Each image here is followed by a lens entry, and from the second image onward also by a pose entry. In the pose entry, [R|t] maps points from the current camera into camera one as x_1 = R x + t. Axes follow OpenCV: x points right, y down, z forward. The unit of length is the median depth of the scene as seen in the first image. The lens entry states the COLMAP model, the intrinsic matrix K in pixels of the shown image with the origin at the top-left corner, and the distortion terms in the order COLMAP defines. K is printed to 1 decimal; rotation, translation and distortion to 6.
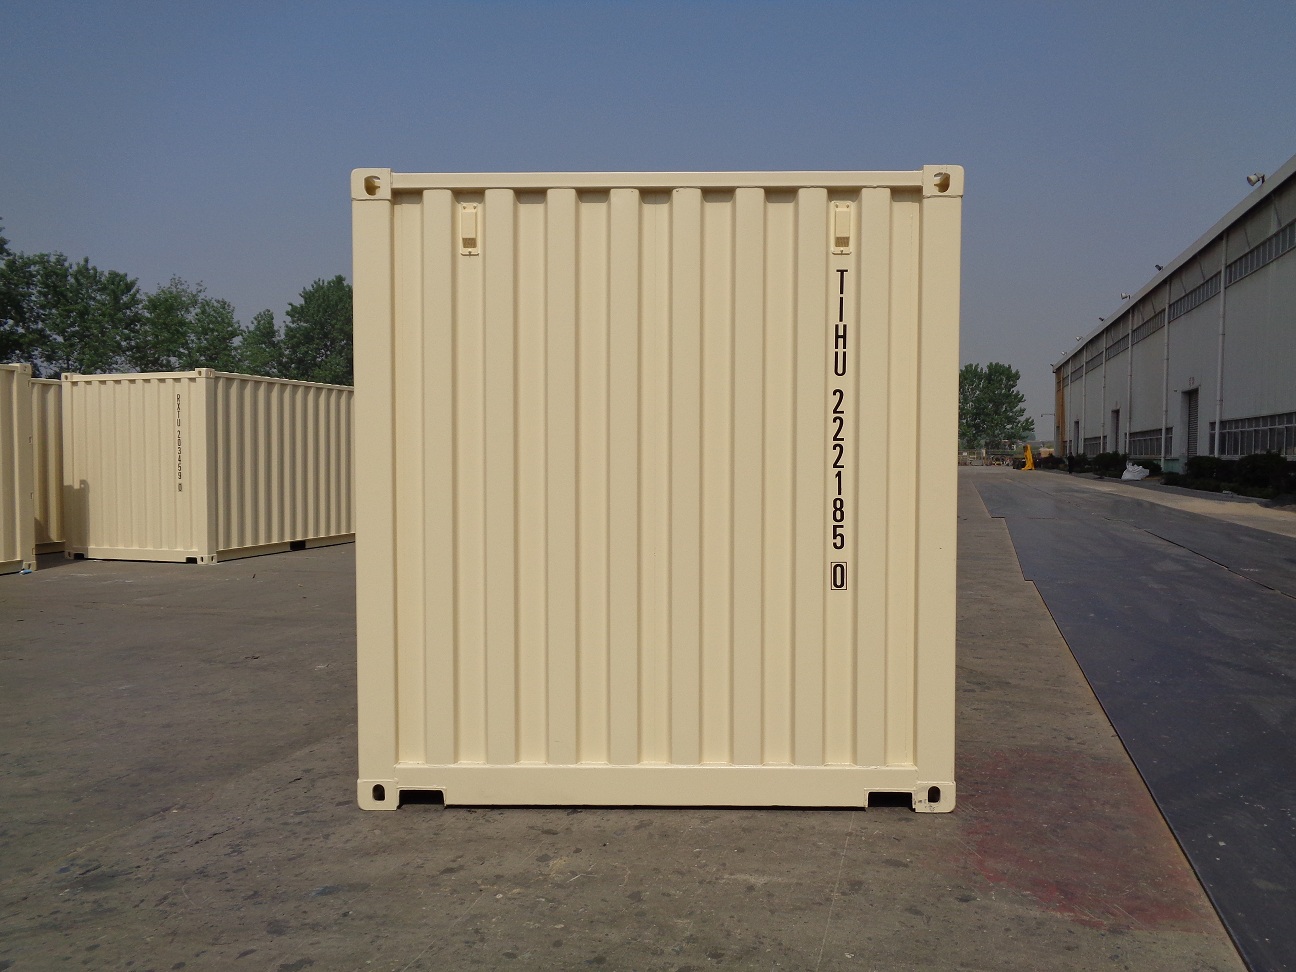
lens RADIAL K [[999.8, 0, 648.0], [0, 999.8, 486.0], [0, 0, 1]] dist [0.006135, -0.000812]
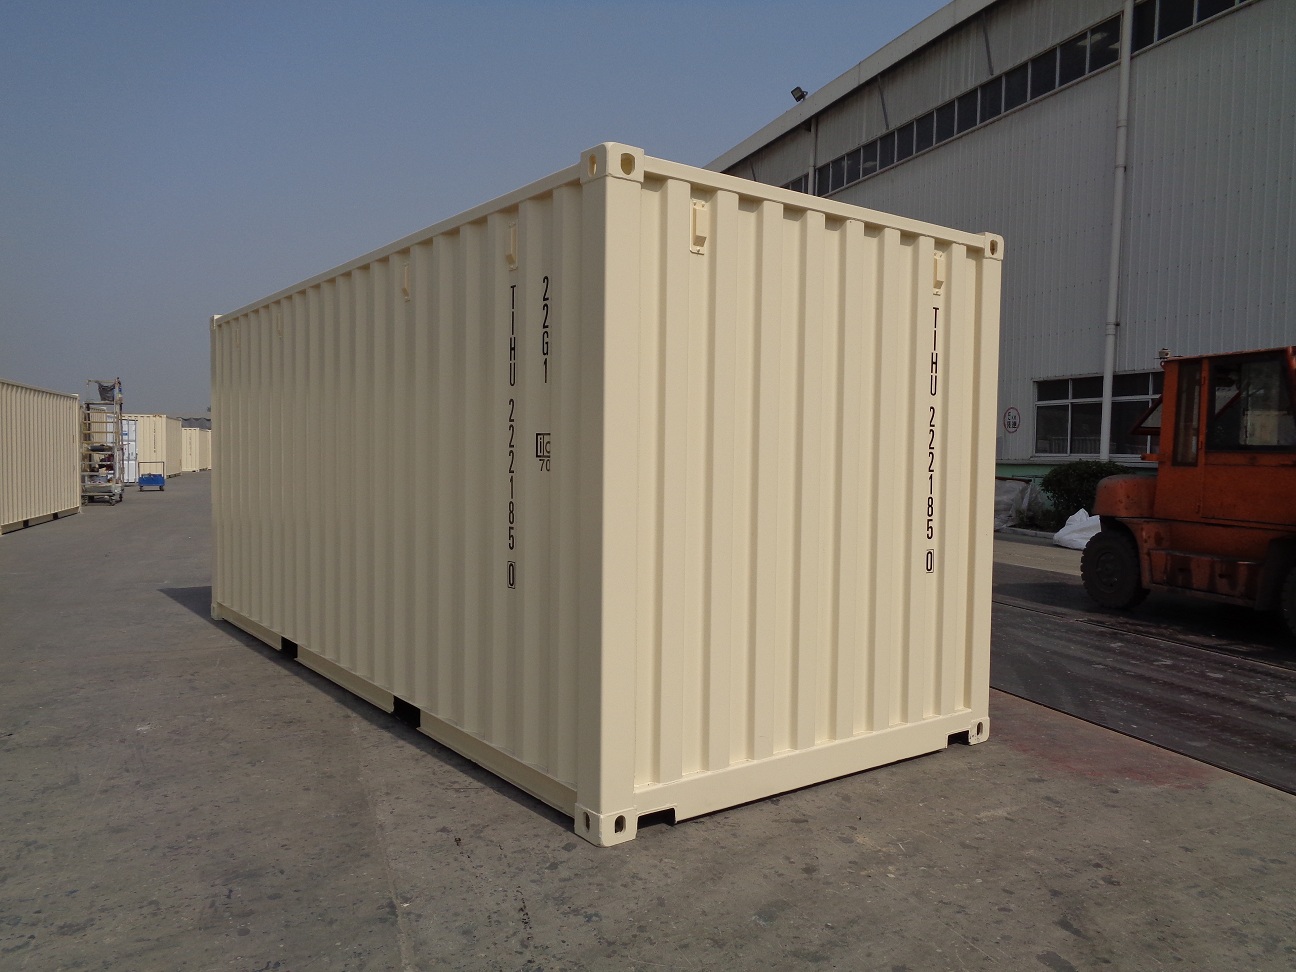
lens RADIAL K [[974.1, 0, 656.3], [0, 974.1, 497.4], [0, 0, 1]] dist [0.006652, 0.009510]
pose [[0.792660, -0.016896, 0.609430, -0.802467], [0.011303, 0.999851, 0.013018, -0.006360], [-0.609560, -0.003431, 0.792733, 0.274785]]
